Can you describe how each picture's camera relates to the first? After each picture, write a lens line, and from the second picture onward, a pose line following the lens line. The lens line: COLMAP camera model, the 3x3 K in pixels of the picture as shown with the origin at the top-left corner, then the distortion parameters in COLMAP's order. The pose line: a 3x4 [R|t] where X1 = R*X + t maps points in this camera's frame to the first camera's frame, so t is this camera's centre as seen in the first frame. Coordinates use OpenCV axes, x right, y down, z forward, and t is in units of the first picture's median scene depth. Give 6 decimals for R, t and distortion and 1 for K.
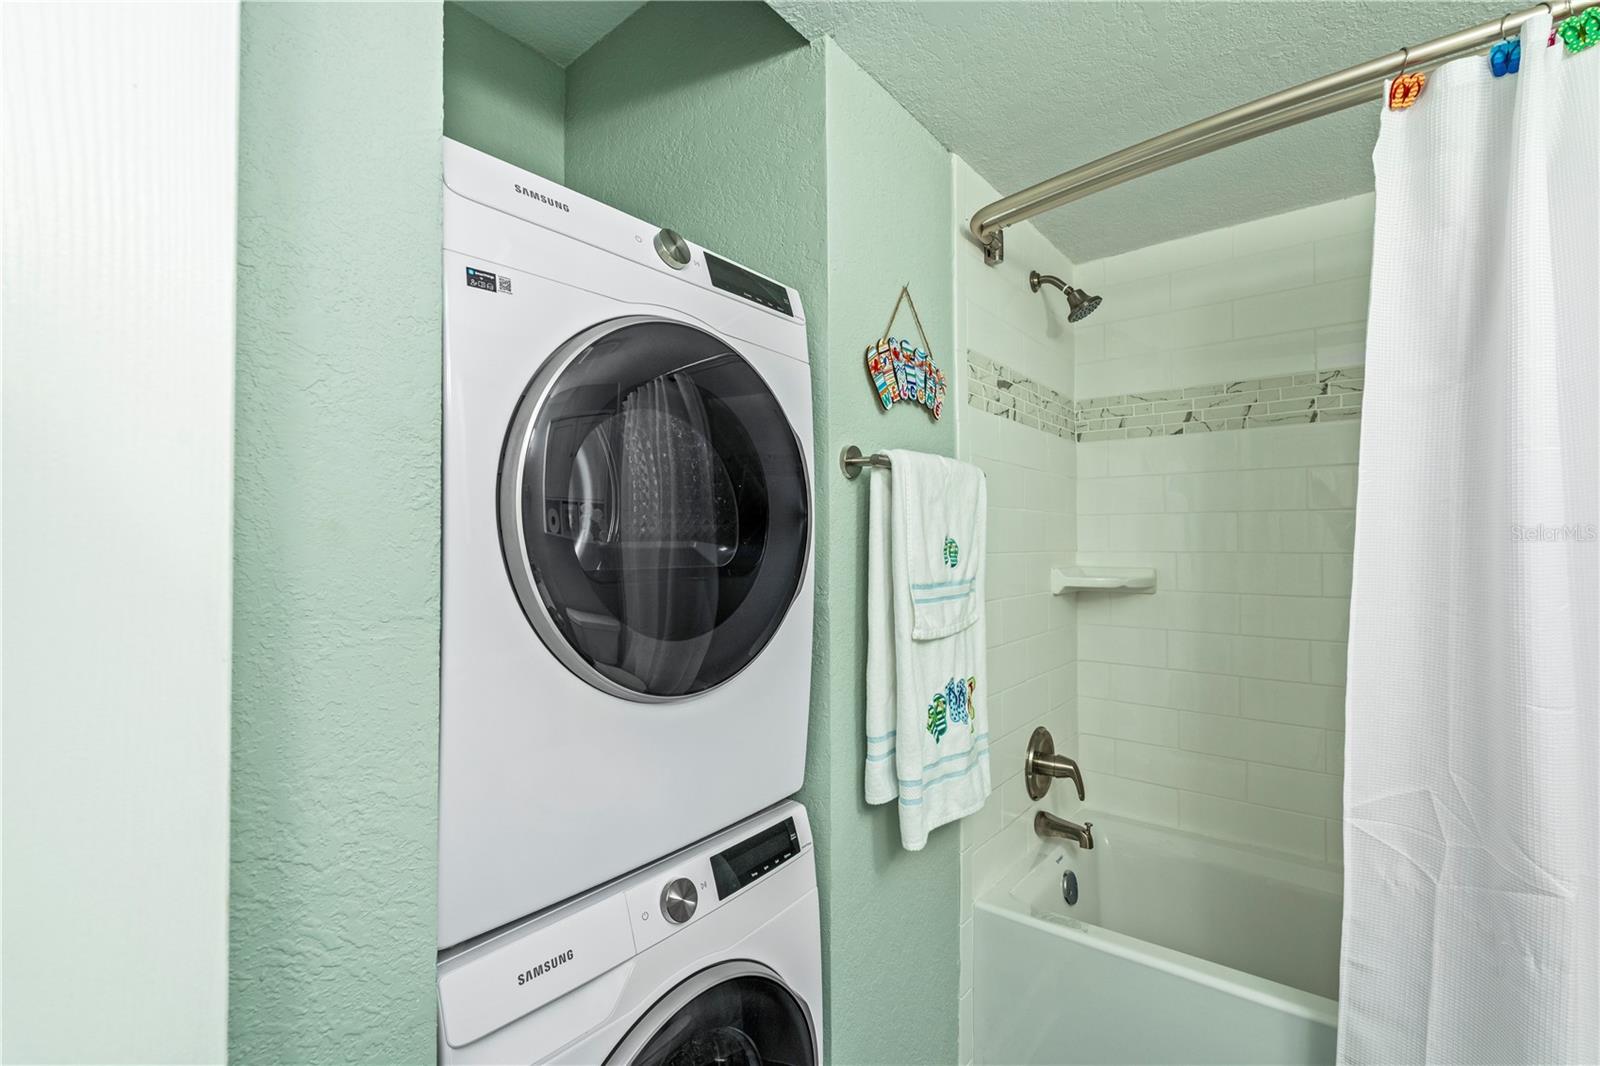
lens RADIAL K [[707.7, 0, 800.1], [0, 707.7, 527.4], [0, 0, 1]] dist [-0.002542, -0.000721]
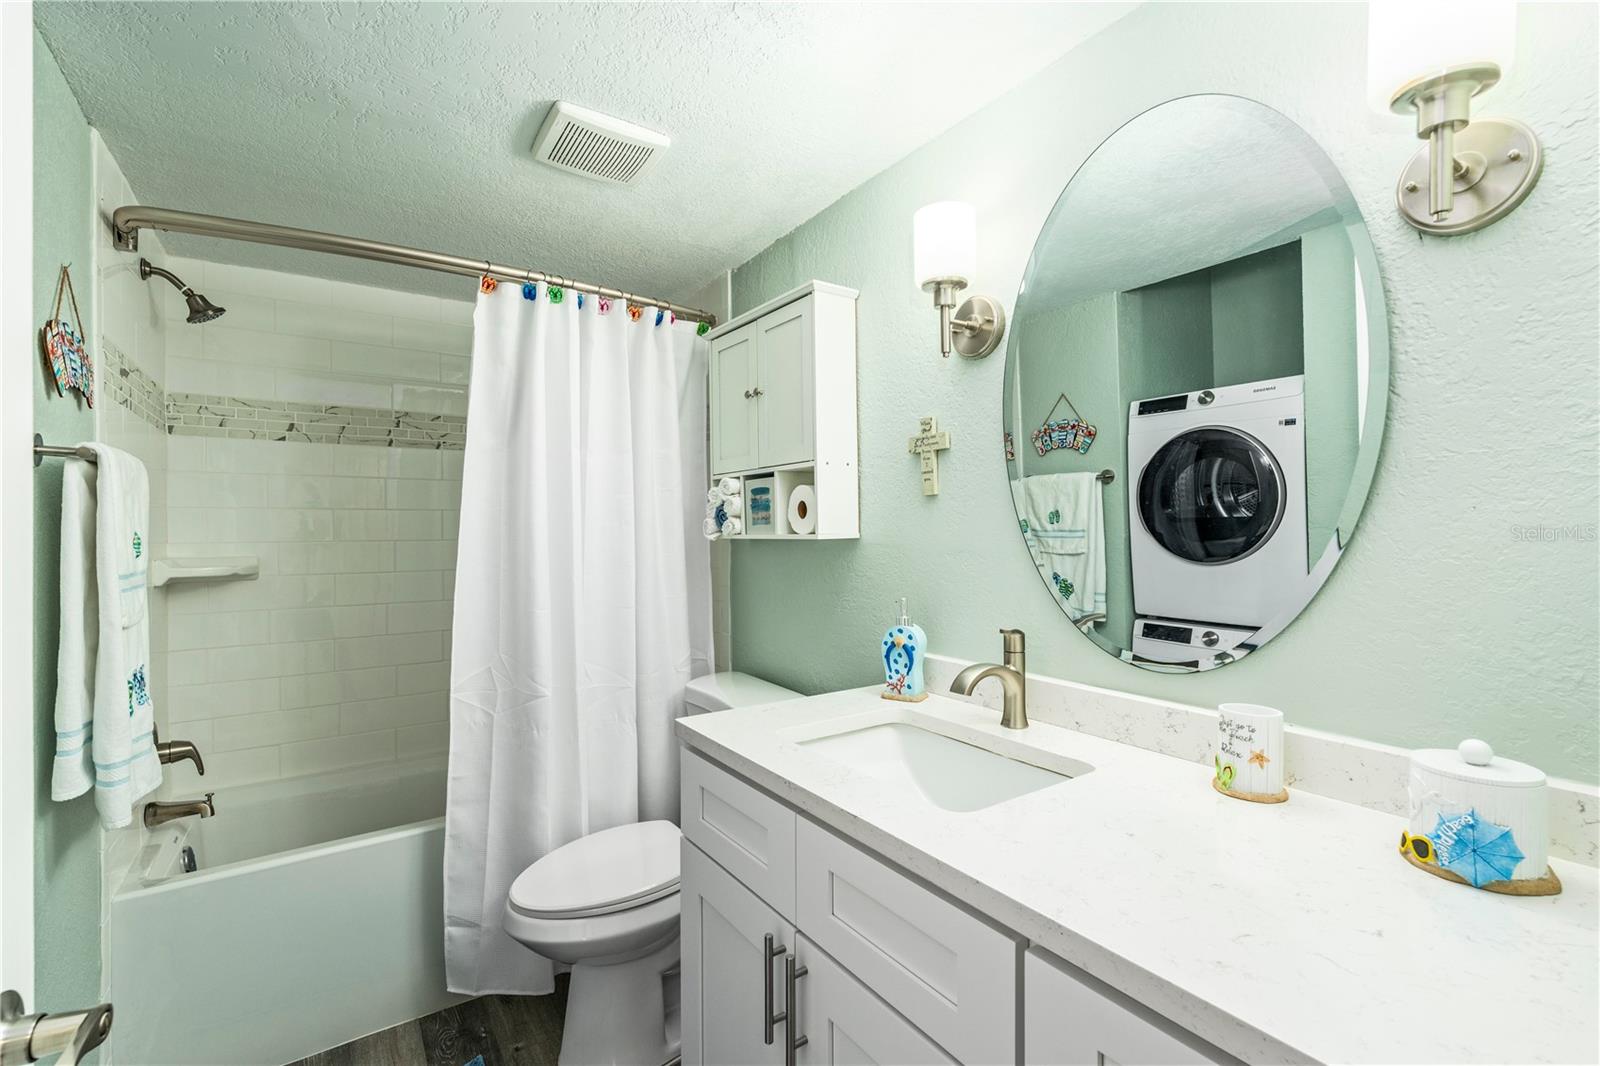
lens RADIAL K [[707.7, 0, 800.1], [0, 707.7, 527.4], [0, 0, 1]] dist [-0.002542, -0.000721]
pose [[0.293301, 0.002703, 0.956016, -0.361378], [-0.014013, 0.999901, 0.001472, -0.003339], [-0.955918, -0.013828, 0.293309, -0.176095]]
